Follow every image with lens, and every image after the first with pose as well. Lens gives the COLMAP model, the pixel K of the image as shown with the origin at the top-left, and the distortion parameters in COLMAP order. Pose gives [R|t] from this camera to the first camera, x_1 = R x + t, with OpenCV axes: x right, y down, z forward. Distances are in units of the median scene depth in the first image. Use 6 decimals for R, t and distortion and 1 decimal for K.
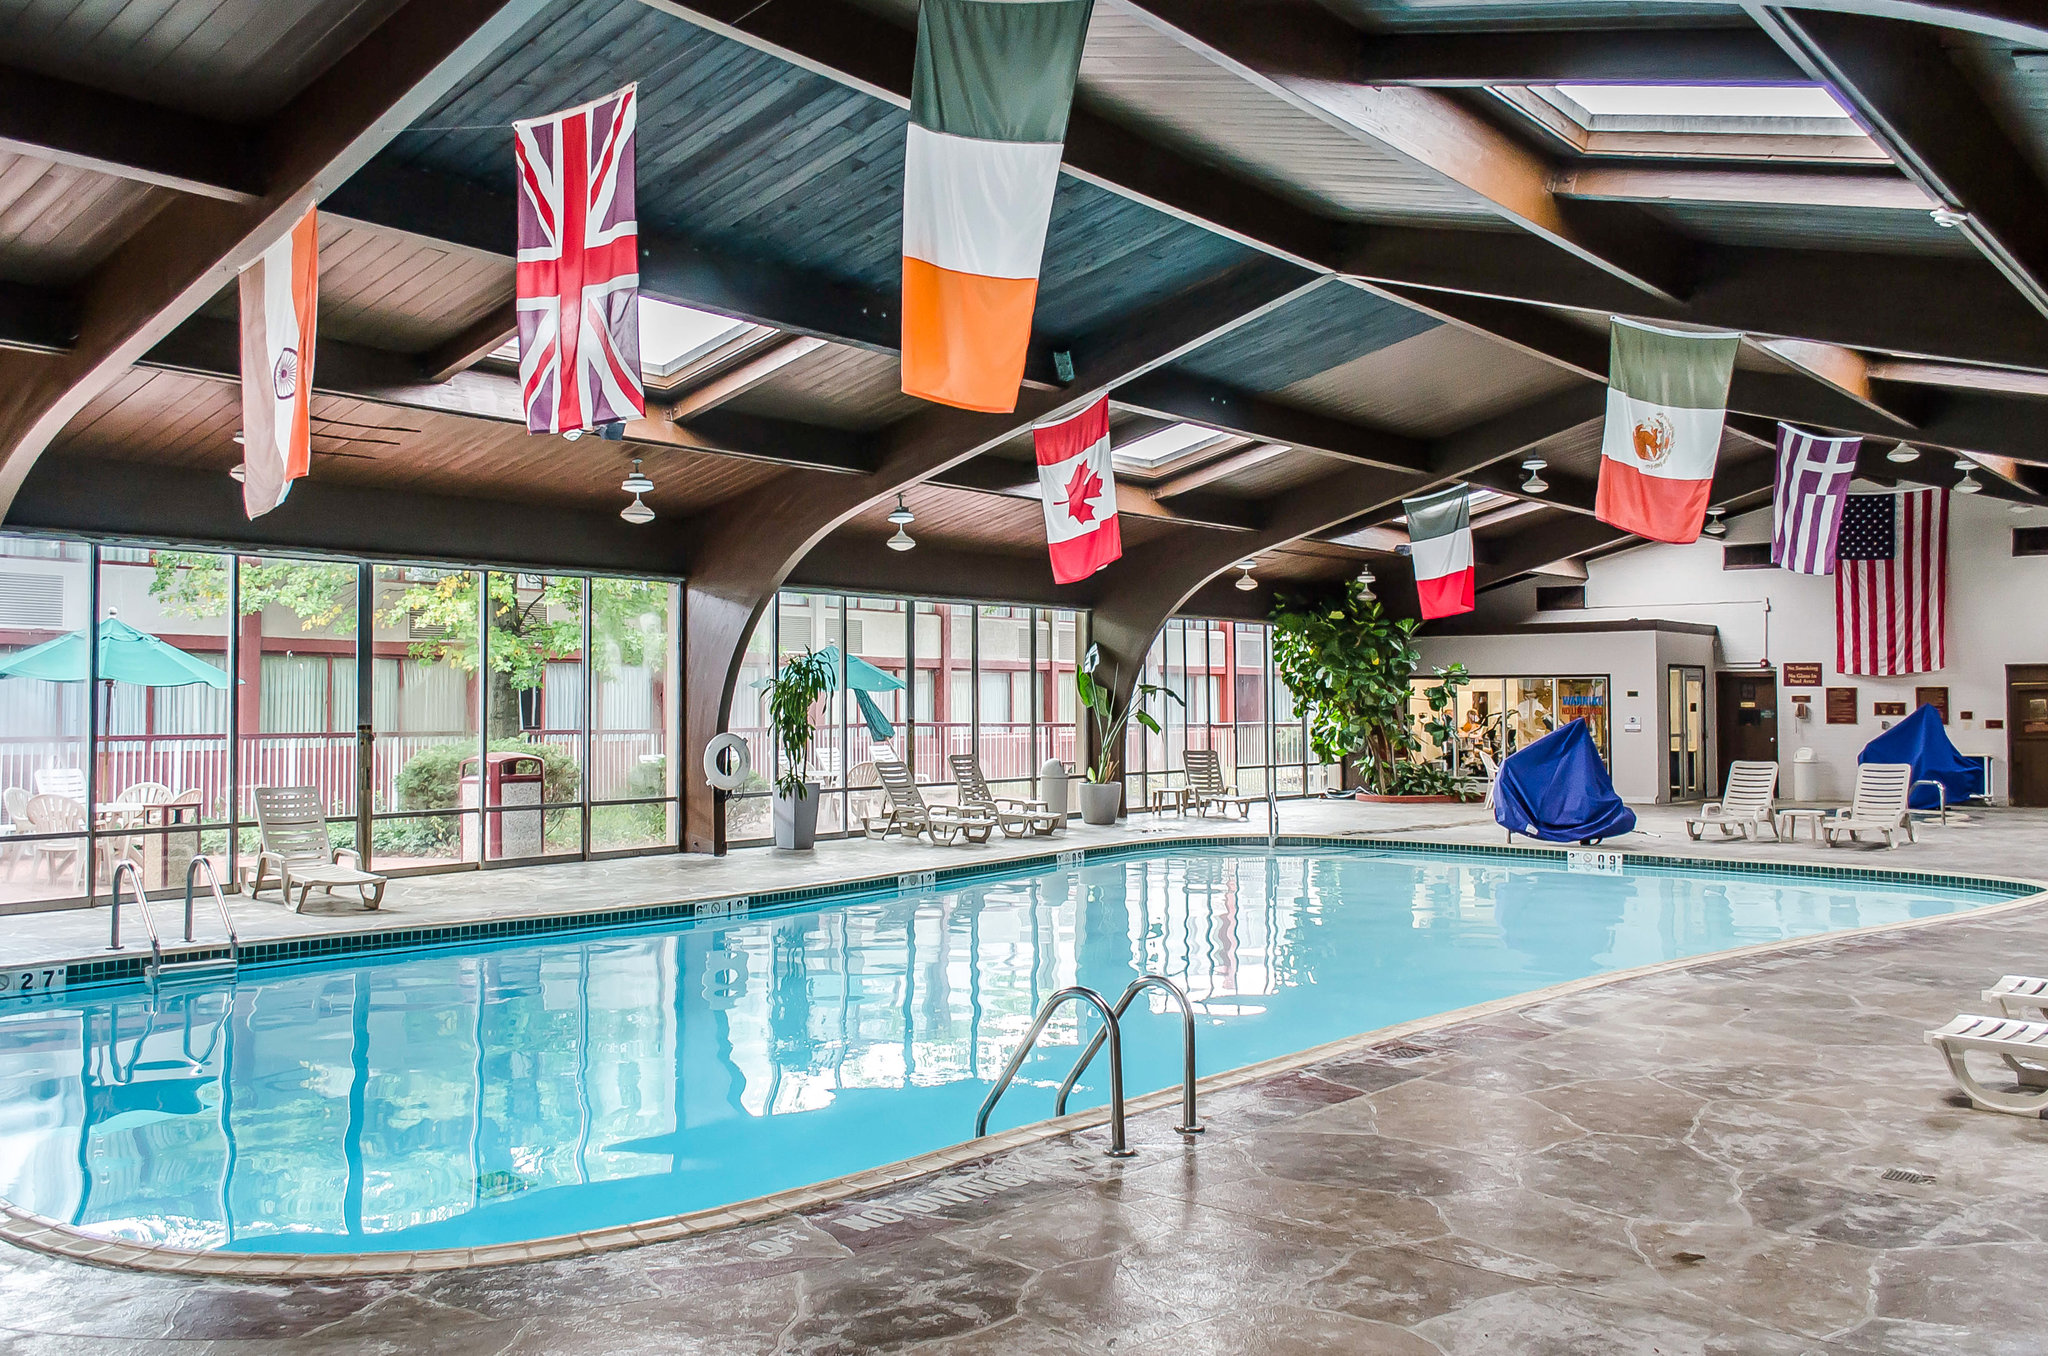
lens RADIAL K [[1680.4, 0, 1019.9], [0, 1680.4, 637.0], [0, 0, 1]] dist [0.064976, -0.079191]
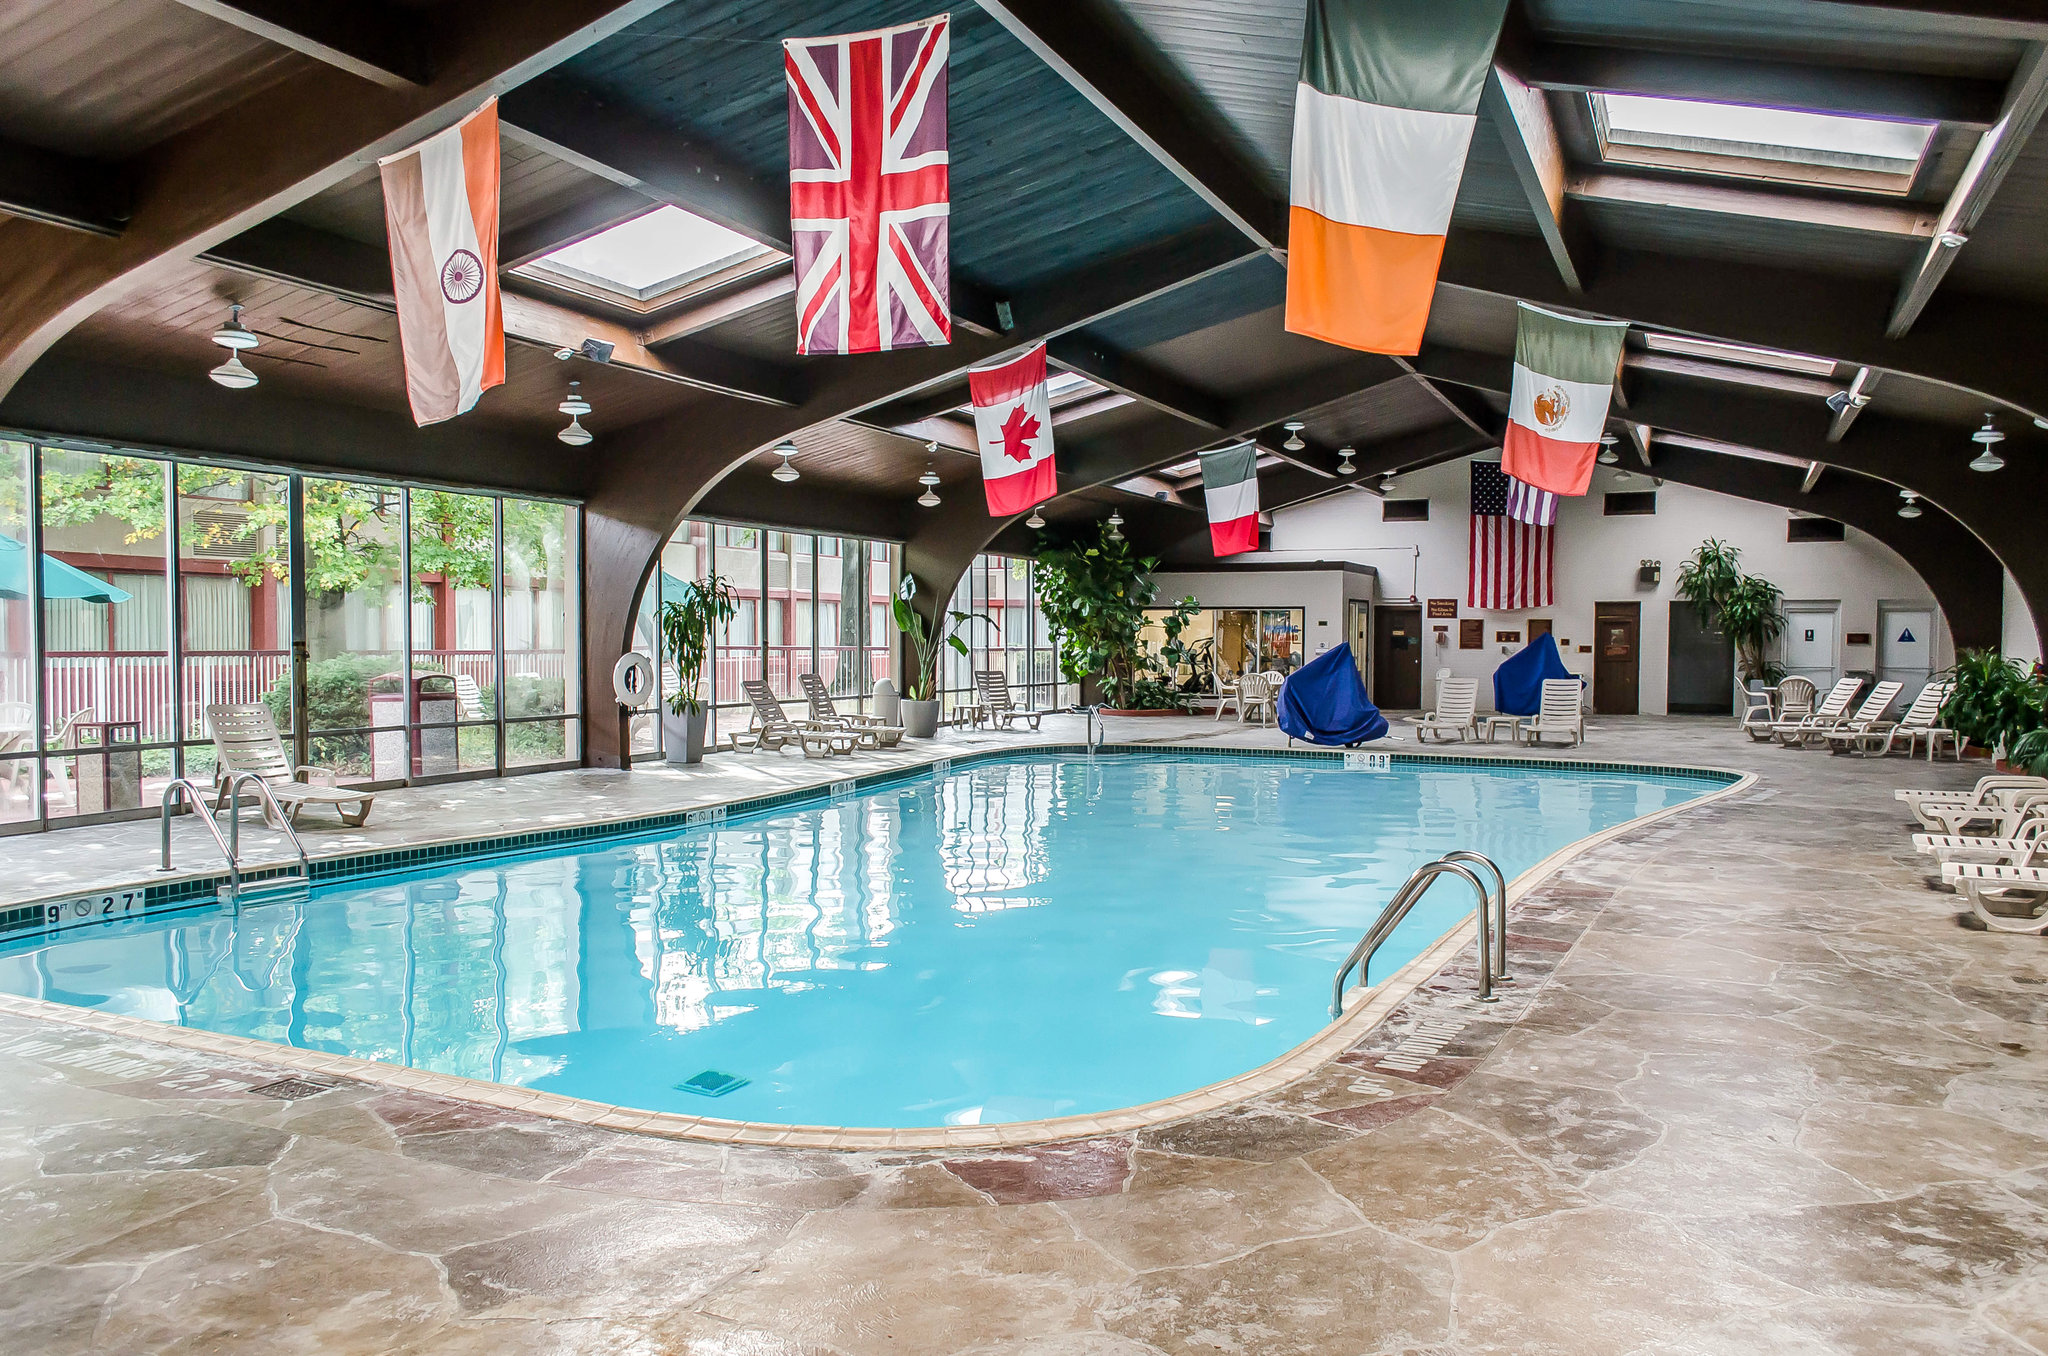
lens RADIAL K [[1521.5, 0, 1027.4], [0, 1521.5, 674.4], [0, 0, 1]] dist [0.069331, -0.095641]
pose [[0.963575, -0.001204, 0.267437, -0.189896], [-0.016568, 0.997800, 0.064185, 0.005844], [-0.266926, -0.066278, 0.961435, 0.026803]]
